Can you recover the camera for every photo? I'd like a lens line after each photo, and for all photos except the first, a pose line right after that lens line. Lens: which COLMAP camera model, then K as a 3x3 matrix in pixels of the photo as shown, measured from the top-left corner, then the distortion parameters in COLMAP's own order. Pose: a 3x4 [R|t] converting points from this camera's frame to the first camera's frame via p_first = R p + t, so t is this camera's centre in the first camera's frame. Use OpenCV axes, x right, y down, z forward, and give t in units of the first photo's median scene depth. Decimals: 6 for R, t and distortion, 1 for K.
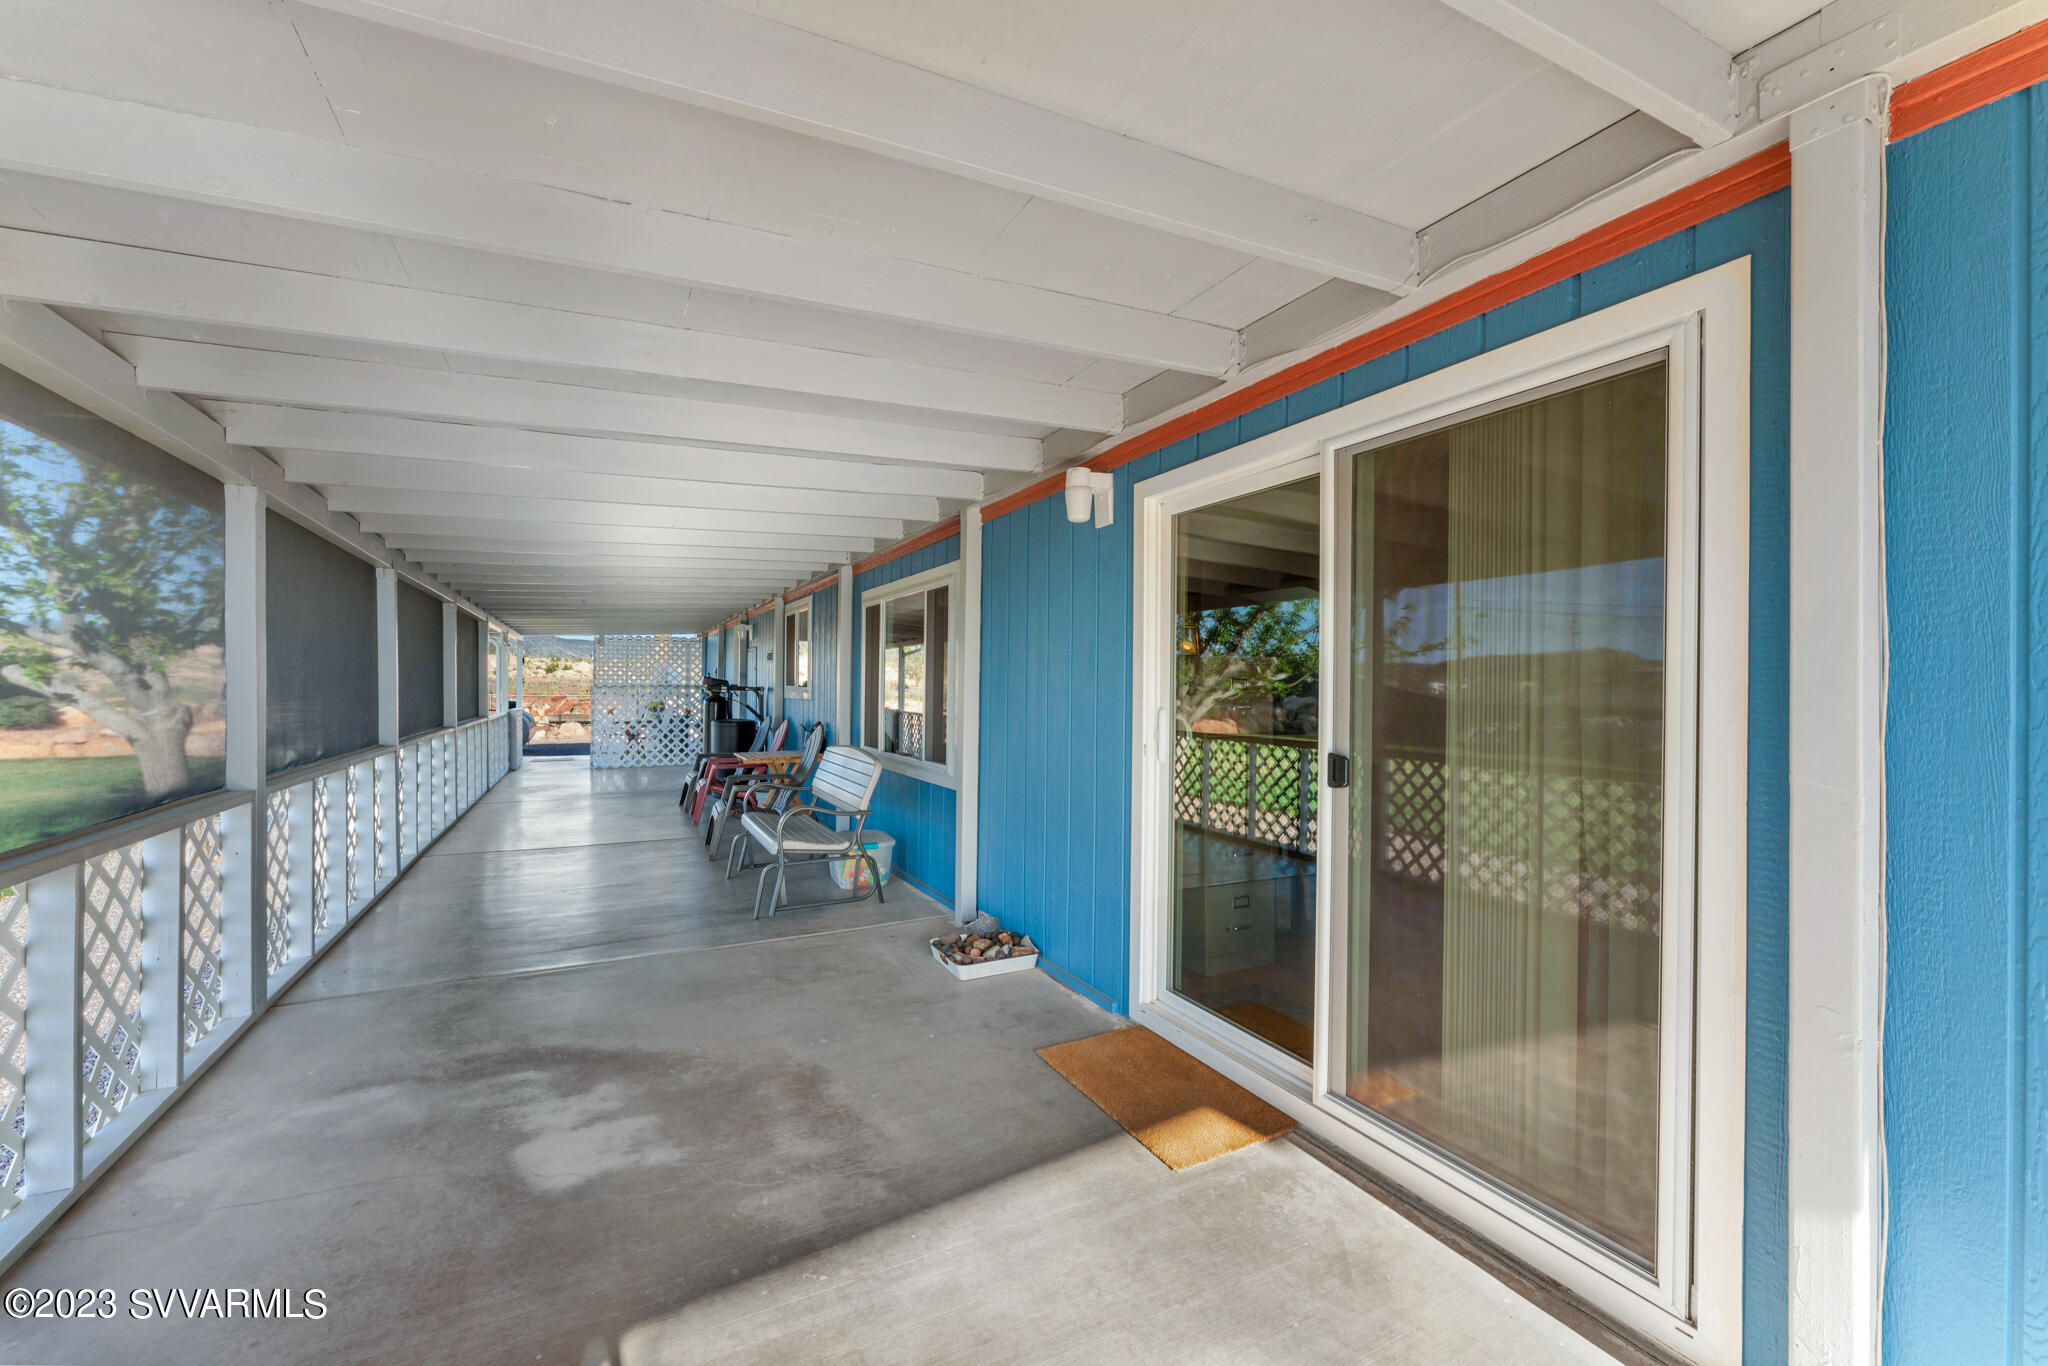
lens RADIAL K [[819.1, 0, 1014.4], [0, 819.1, 685.8], [0, 0, 1]] dist [-0.004429, 0.000684]
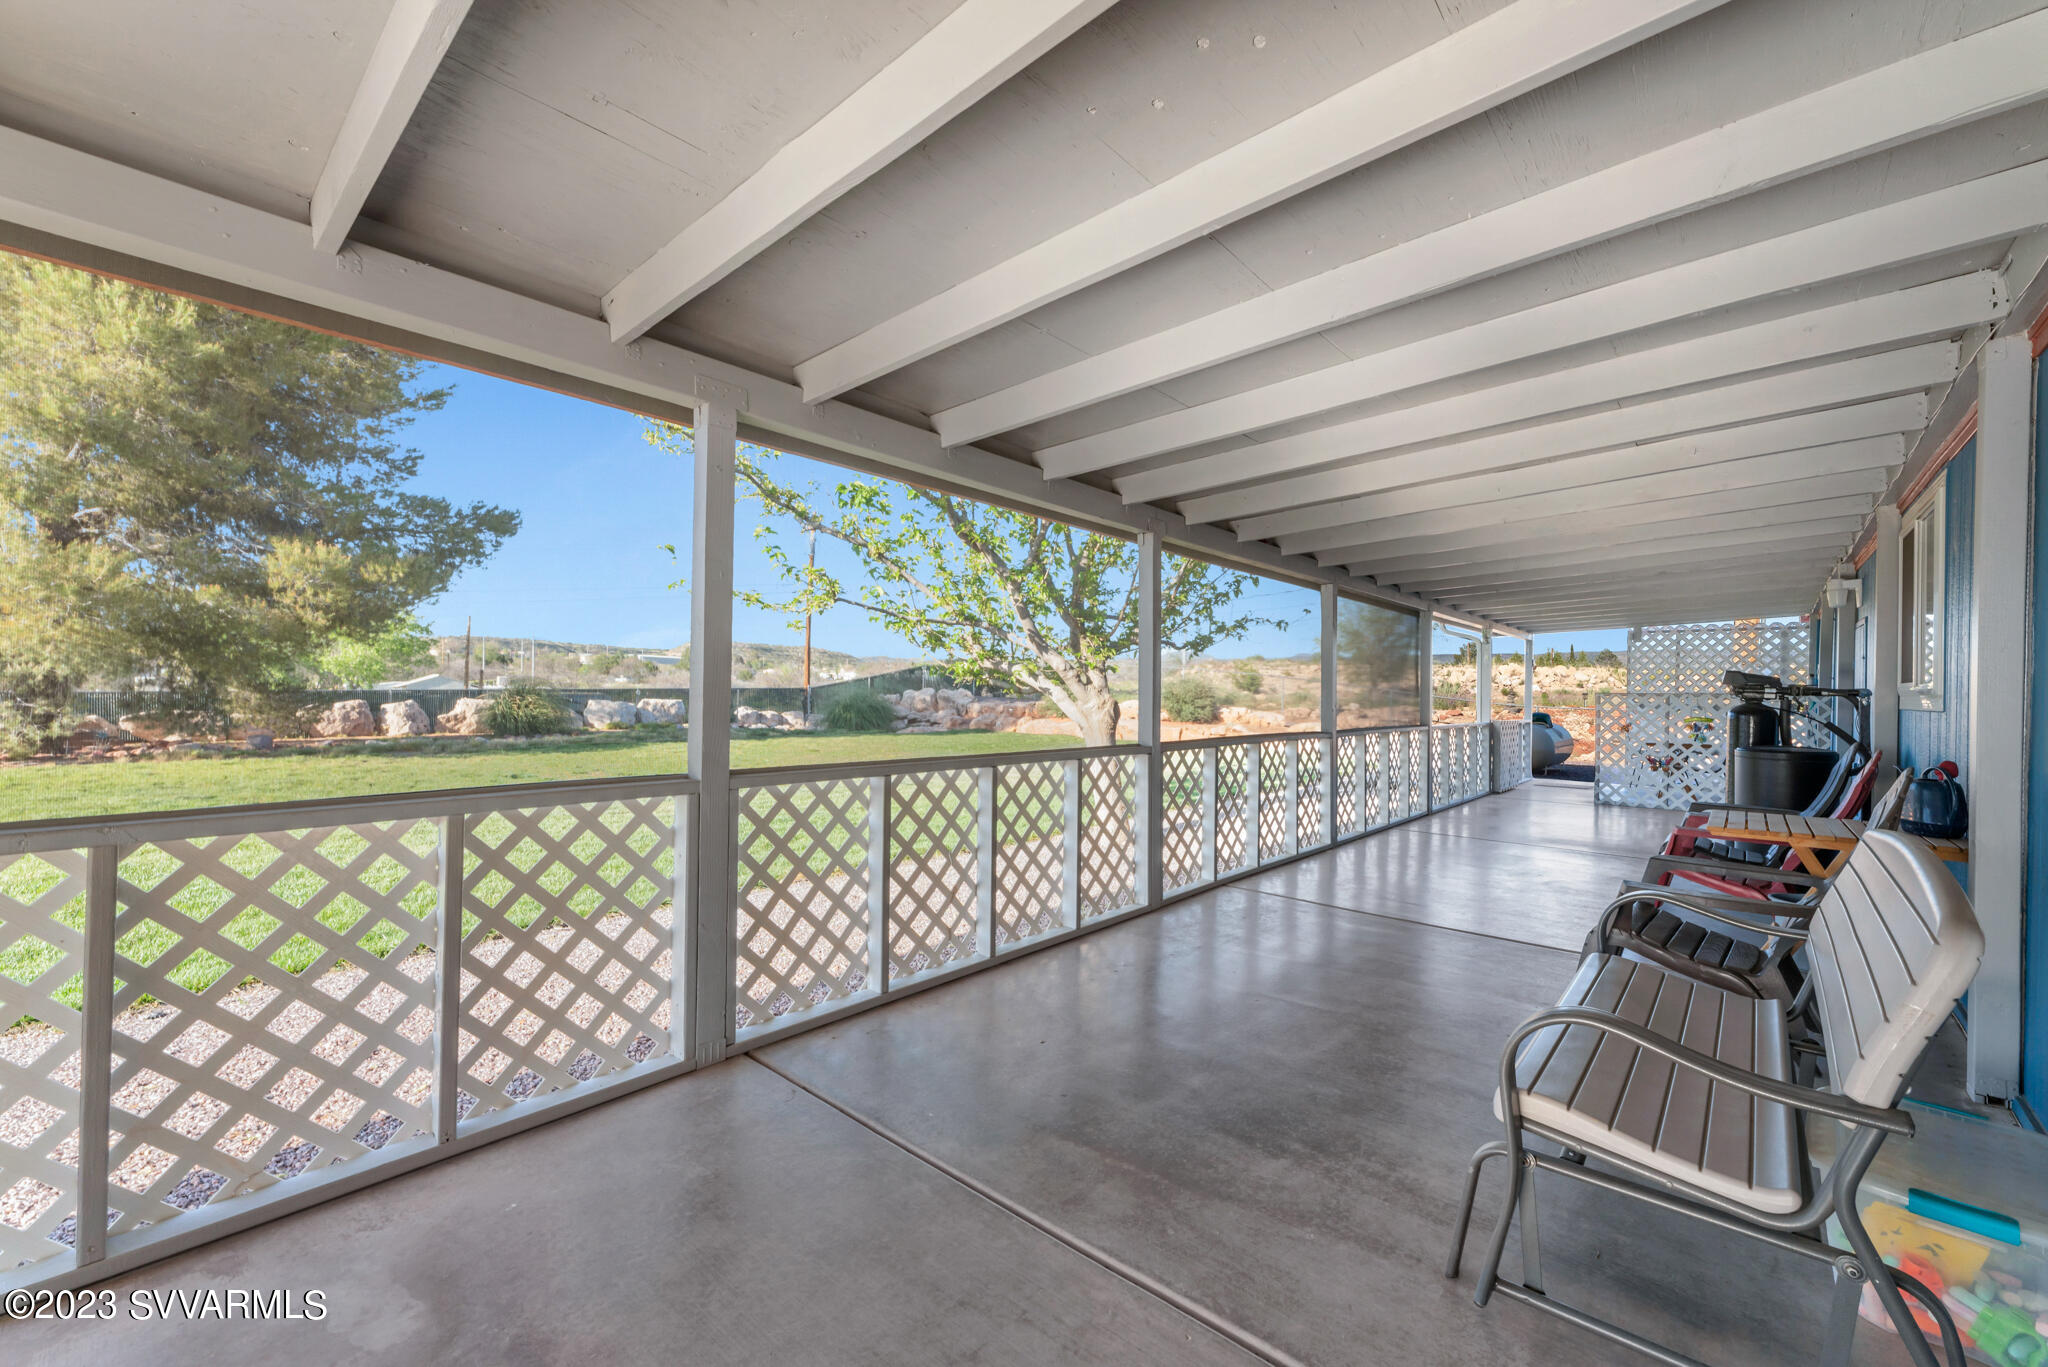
lens RADIAL K [[819.1, 0, 1023.9], [0, 819.1, 684.9], [0, 0, 1]] dist [-0.004429, 0.000684]
pose [[0.370639, -0.005582, -0.928760, -0.020046], [-0.014113, 0.999833, -0.011641, 0.012059], [0.928670, 0.017423, 0.370498, 0.307499]]
